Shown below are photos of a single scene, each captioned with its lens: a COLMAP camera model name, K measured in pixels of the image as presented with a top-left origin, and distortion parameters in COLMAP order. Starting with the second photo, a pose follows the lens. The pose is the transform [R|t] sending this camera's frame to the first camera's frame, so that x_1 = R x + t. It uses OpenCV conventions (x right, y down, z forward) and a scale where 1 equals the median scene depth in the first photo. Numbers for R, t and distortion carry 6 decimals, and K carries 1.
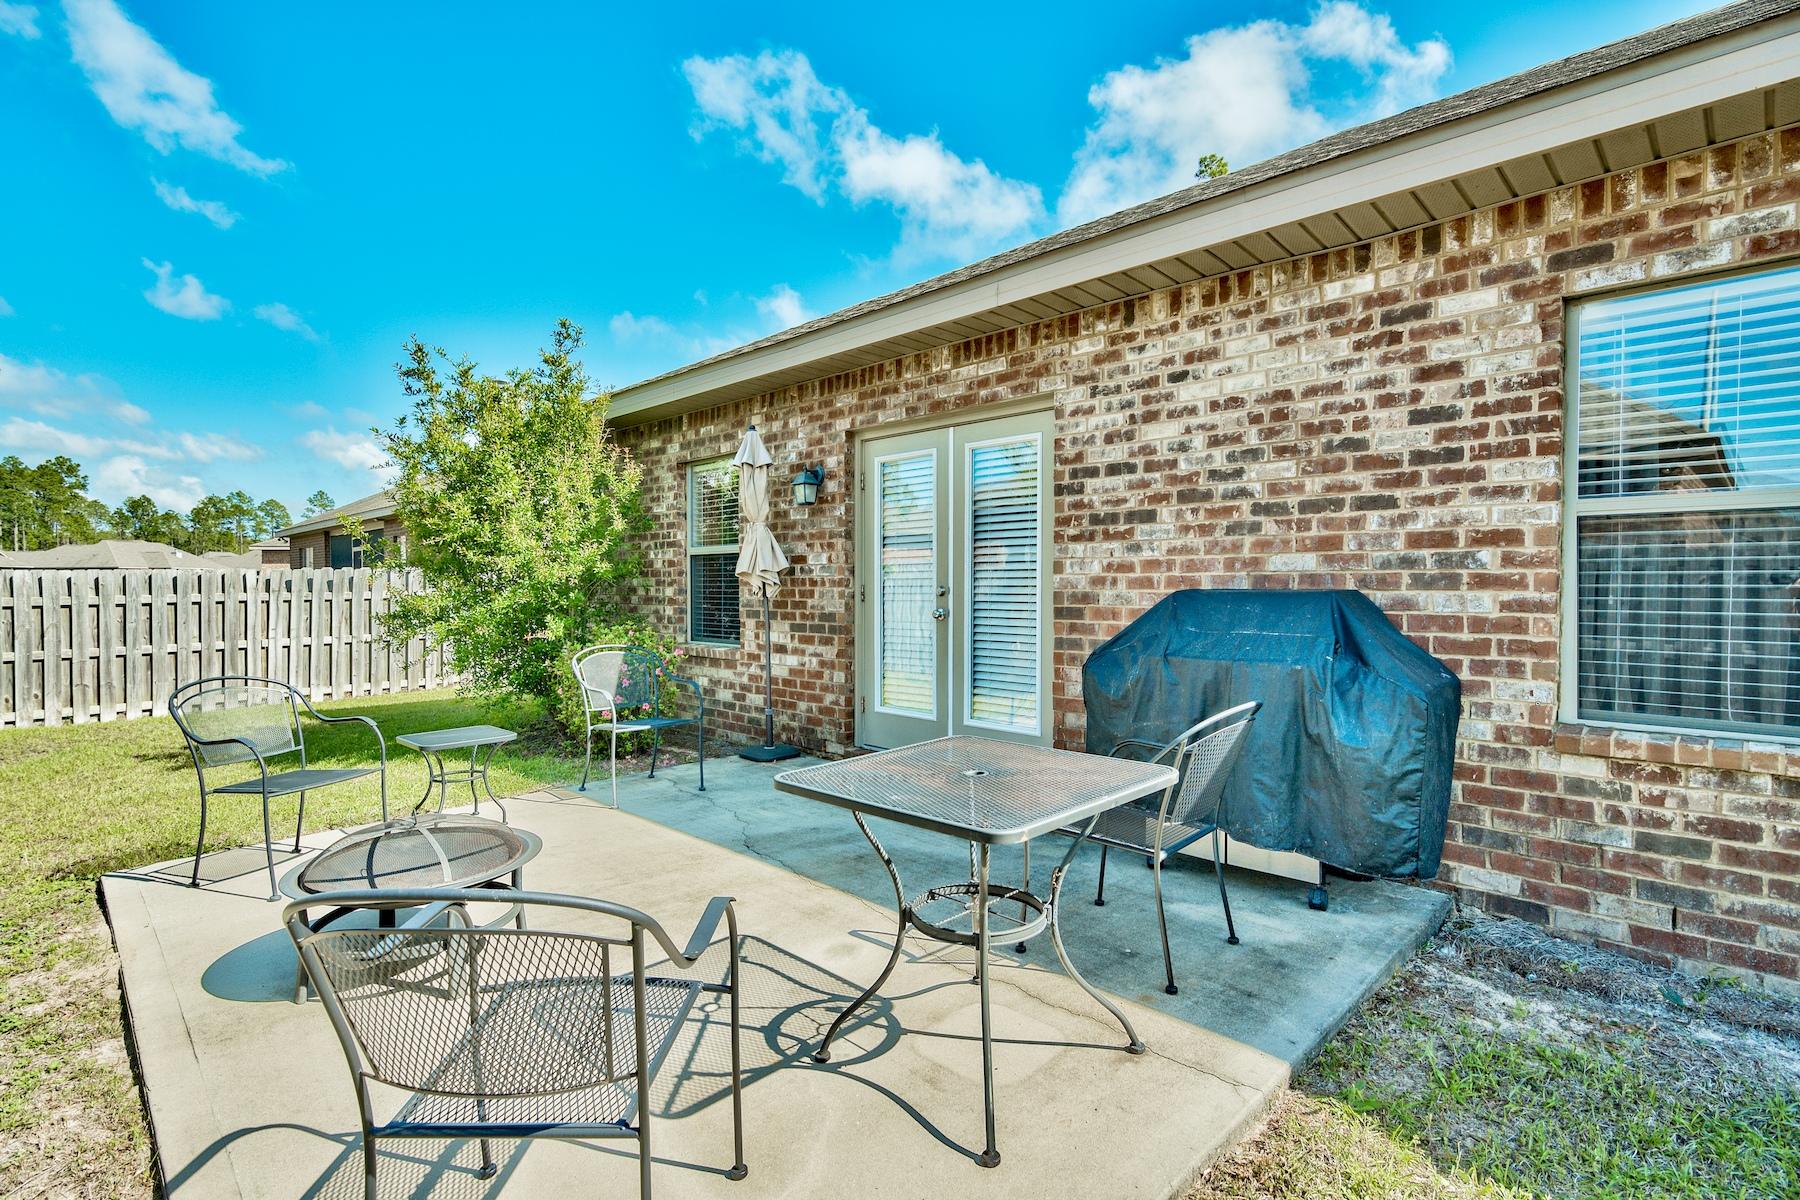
lens RADIAL K [[895.0, 0, 897.9], [0, 895.0, 627.7], [0, 0, 1]] dist [-0.003147, -0.000930]
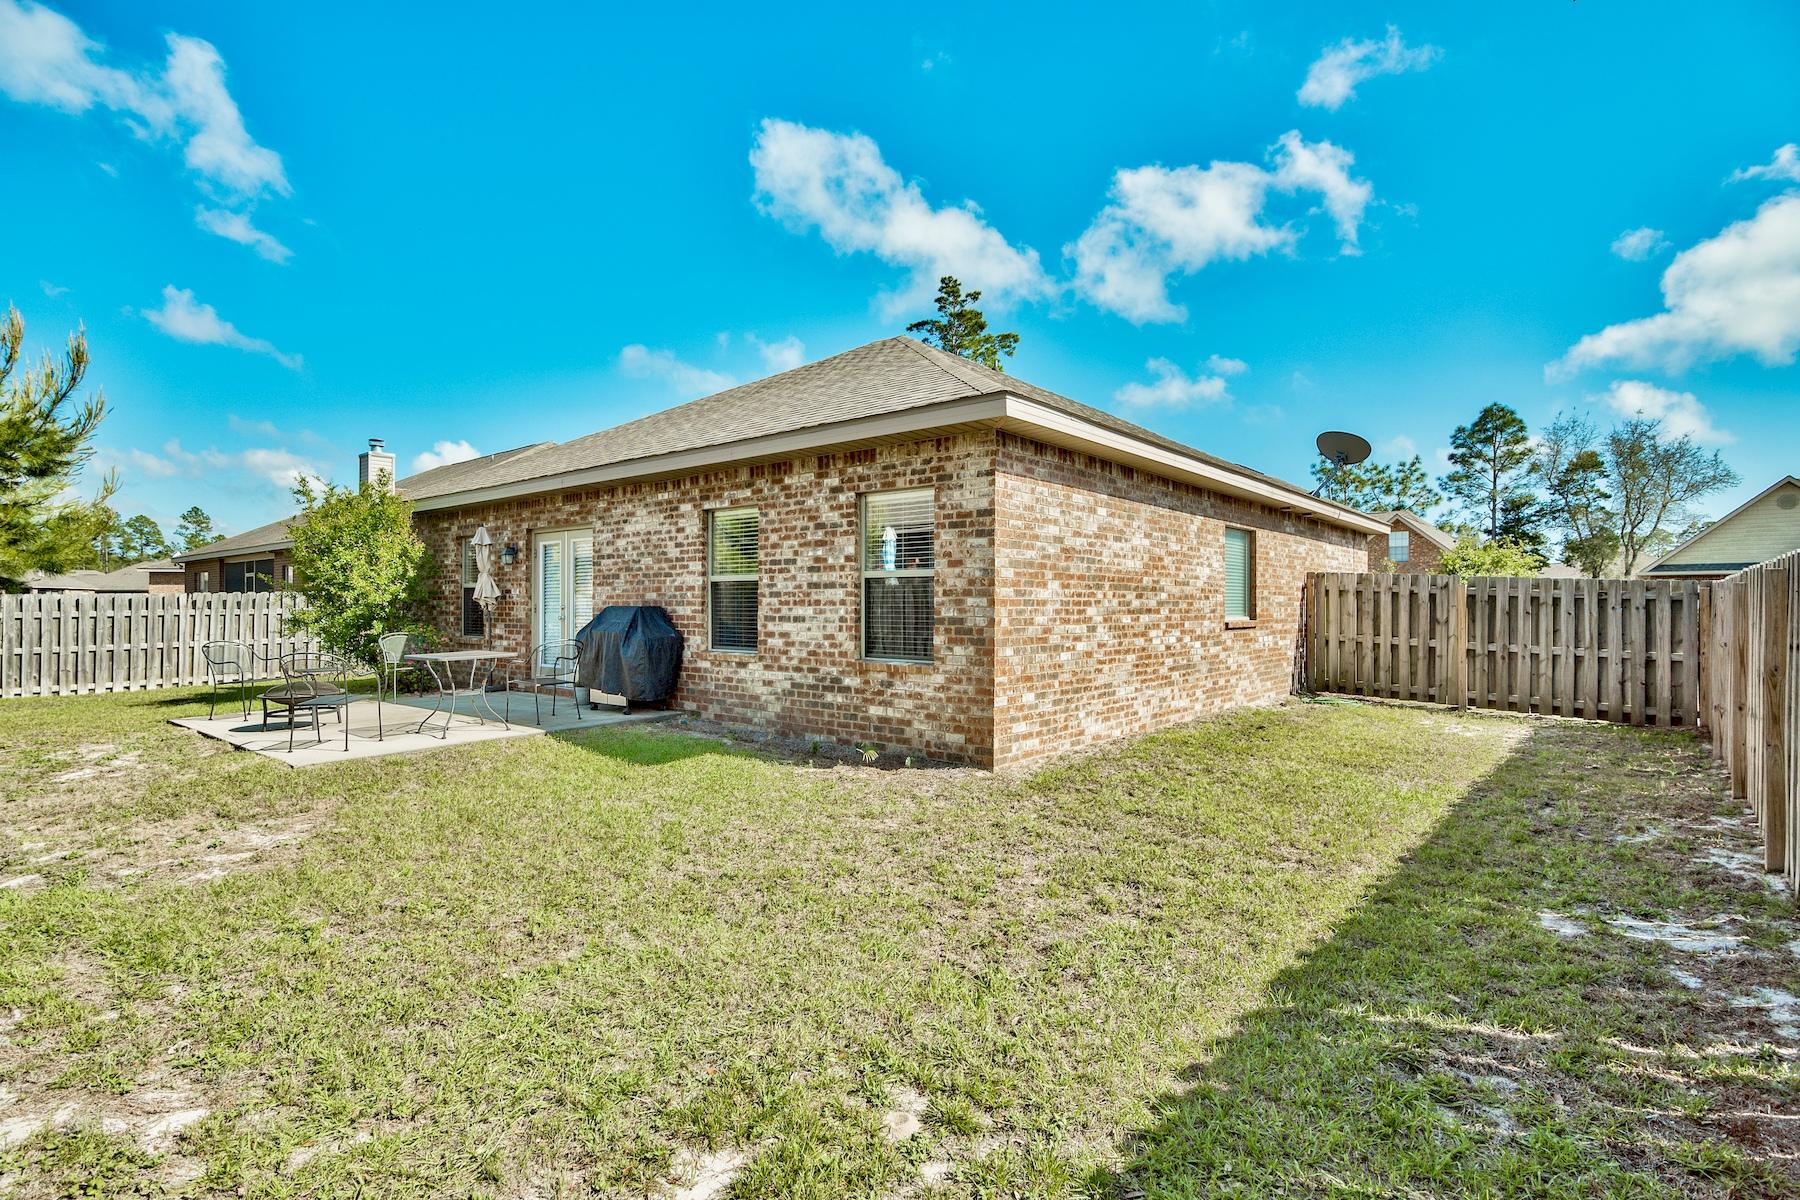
lens RADIAL K [[898.5, 0, 887.7], [0, 898.5, 602.2], [0, 0, 1]] dist [-0.003402, -0.000637]
pose [[0.996063, 0.000156, 0.088648, 0.570353], [0.004292, 0.998741, -0.049979, 0.051828], [-0.088544, 0.050163, 0.994808, -1.081330]]
